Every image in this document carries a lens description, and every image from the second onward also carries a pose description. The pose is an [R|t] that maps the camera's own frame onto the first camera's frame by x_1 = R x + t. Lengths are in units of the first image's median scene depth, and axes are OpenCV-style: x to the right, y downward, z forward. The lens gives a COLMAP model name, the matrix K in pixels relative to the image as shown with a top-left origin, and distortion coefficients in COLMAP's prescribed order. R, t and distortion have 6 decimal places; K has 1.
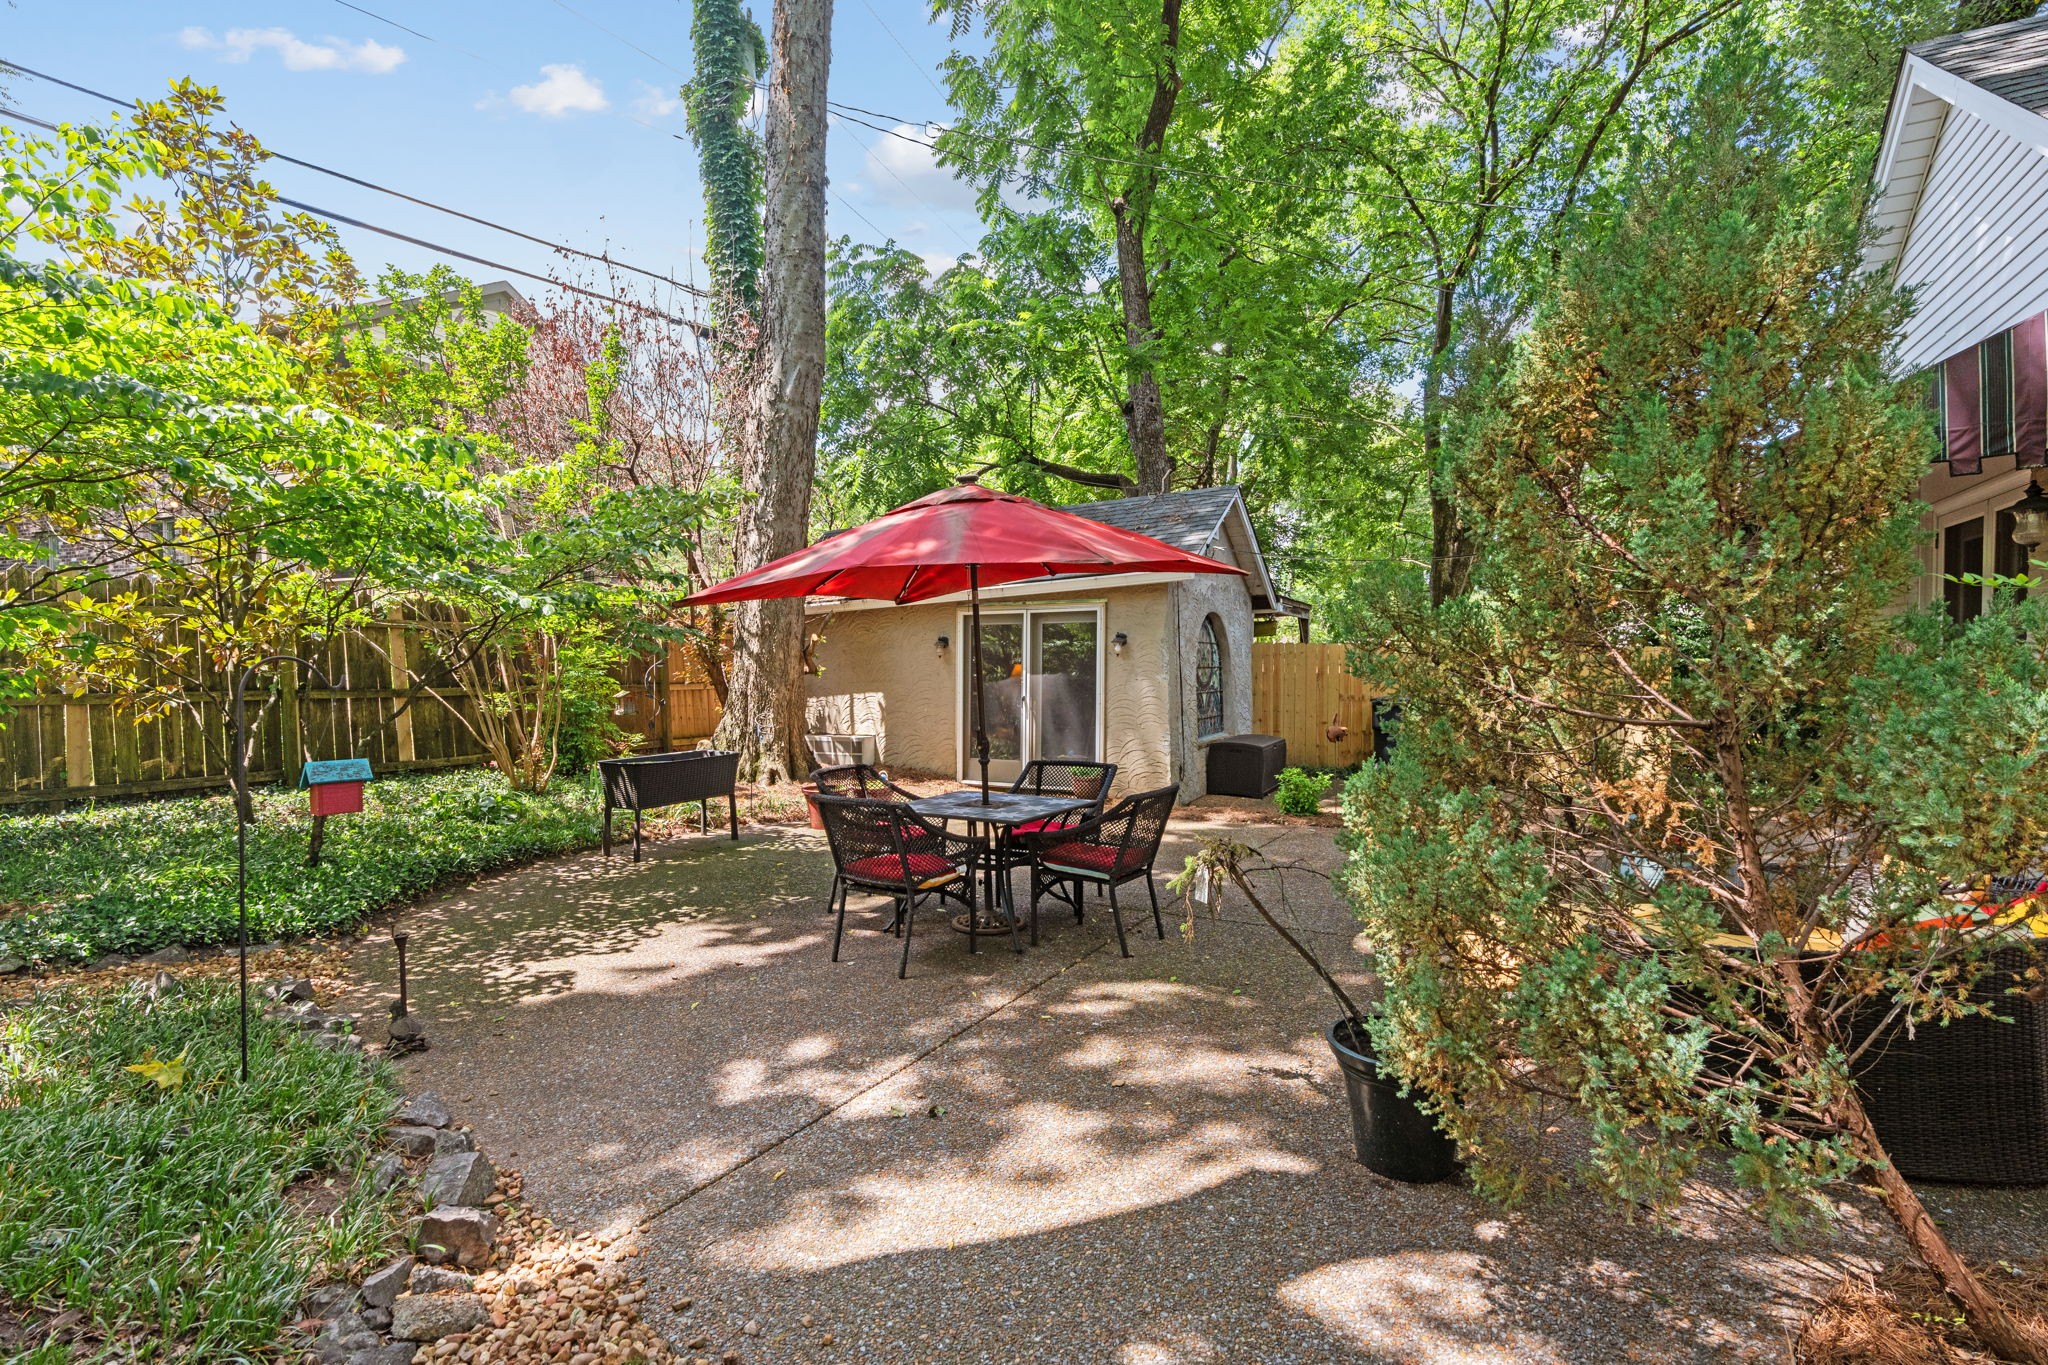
lens RADIAL K [[949.7, 0, 1017.0], [0, 949.7, 676.9], [0, 0, 1]] dist [-0.003158, 0.000001]
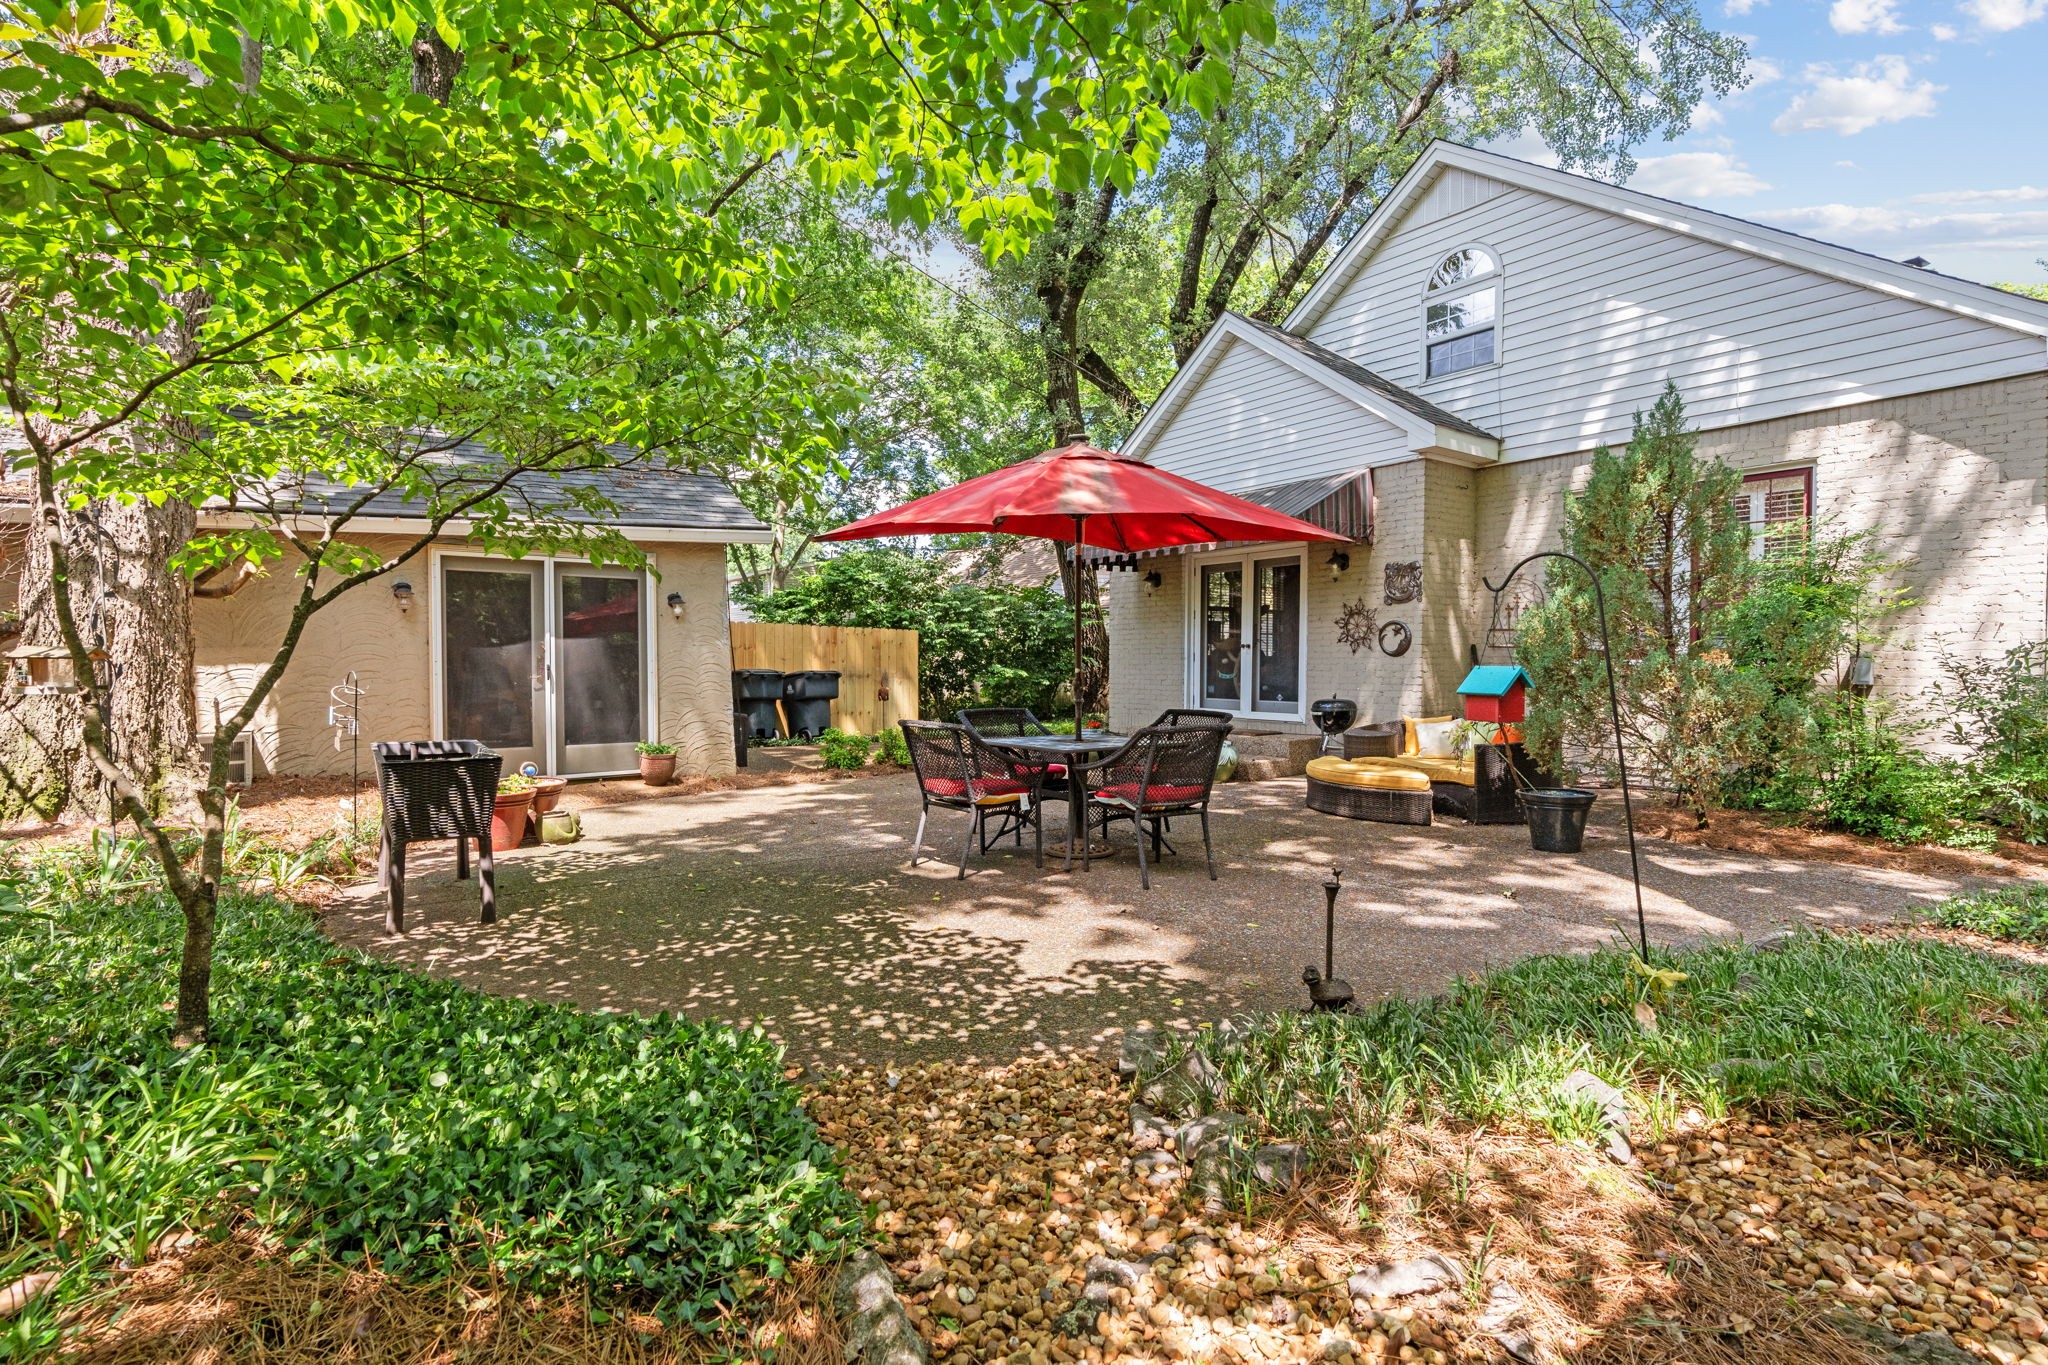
lens RADIAL K [[949.7, 0, 1021.4], [0, 949.7, 672.6], [0, 0, 1]] dist [-0.003158, 0.000001]
pose [[0.452794, -0.013022, 0.891520, -1.184370], [0.010161, 0.999904, 0.009445, 0.053908], [-0.891557, 0.004782, 0.452883, 0.660980]]
